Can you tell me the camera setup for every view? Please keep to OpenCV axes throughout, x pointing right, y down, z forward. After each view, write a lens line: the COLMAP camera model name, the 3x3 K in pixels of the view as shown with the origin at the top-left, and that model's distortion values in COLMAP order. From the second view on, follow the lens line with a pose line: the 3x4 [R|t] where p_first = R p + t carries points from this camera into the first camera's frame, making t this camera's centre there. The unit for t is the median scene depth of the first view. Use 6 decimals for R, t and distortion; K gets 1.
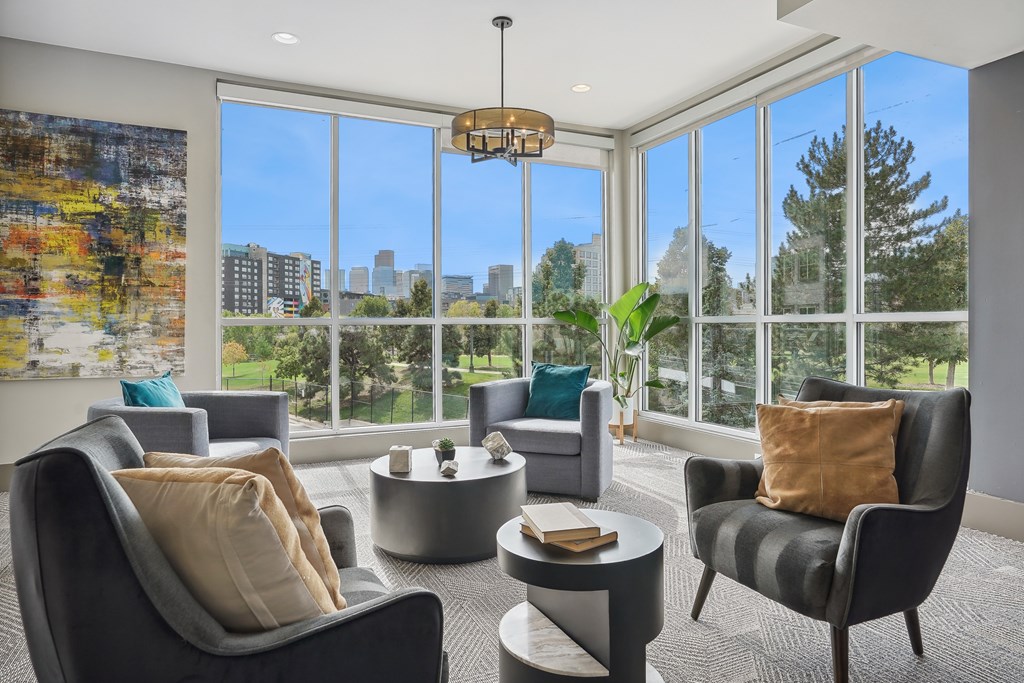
lens RADIAL K [[624.8, 0, 506.6], [0, 624.8, 334.6], [0, 0, 1]] dist [-0.003146, 0.015680]
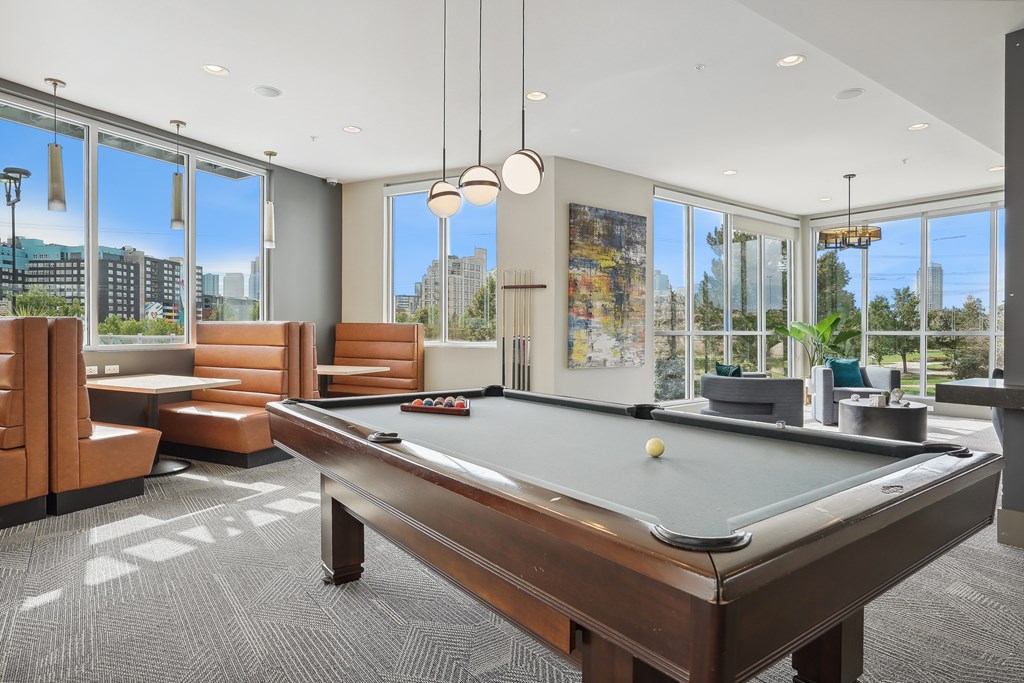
lens RADIAL K [[573.9, 0, 512.0], [0, 573.9, 341.5], [0, 0, 1]] dist [-0.002466, 0.002395]
pose [[0.974695, 0.001130, 0.223534, -0.220195], [-0.001560, 0.999997, 0.001746, -0.000092], [-0.223532, -0.002051, 0.974695, -0.072126]]
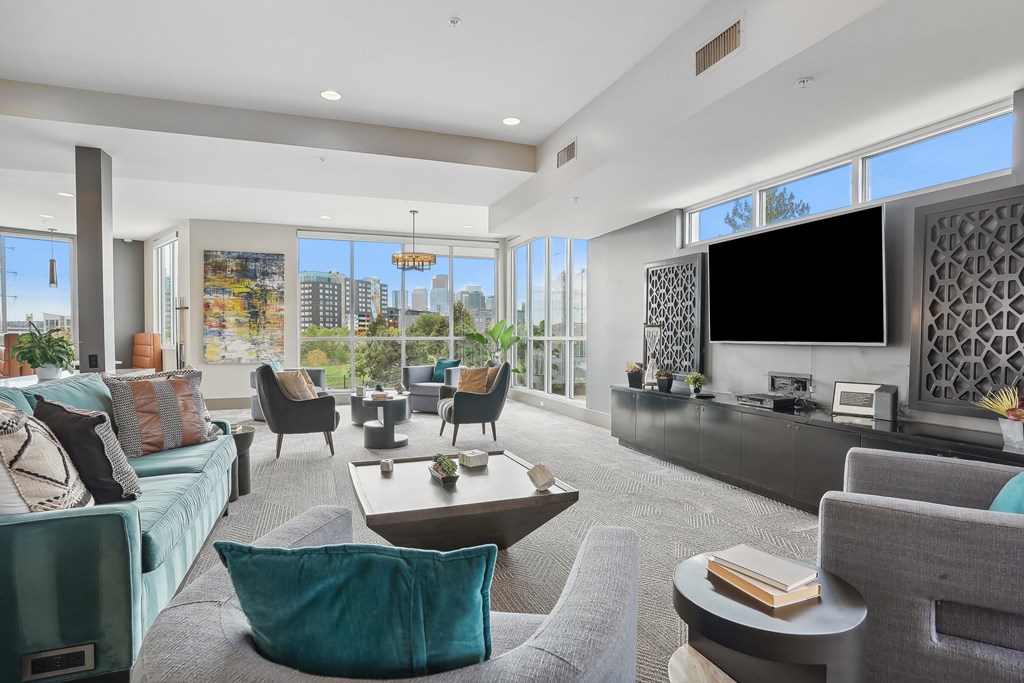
lens RADIAL K [[521.7, 0, 512.9], [0, 521.7, 360.9], [0, 0, 1]] dist [-0.030824, 0.000129]
pose [[0.998428, 0.005220, -0.055807, 0.076645], [-0.003476, 0.999504, 0.031306, -0.000627], [0.055943, -0.031062, 0.997951, -0.152217]]
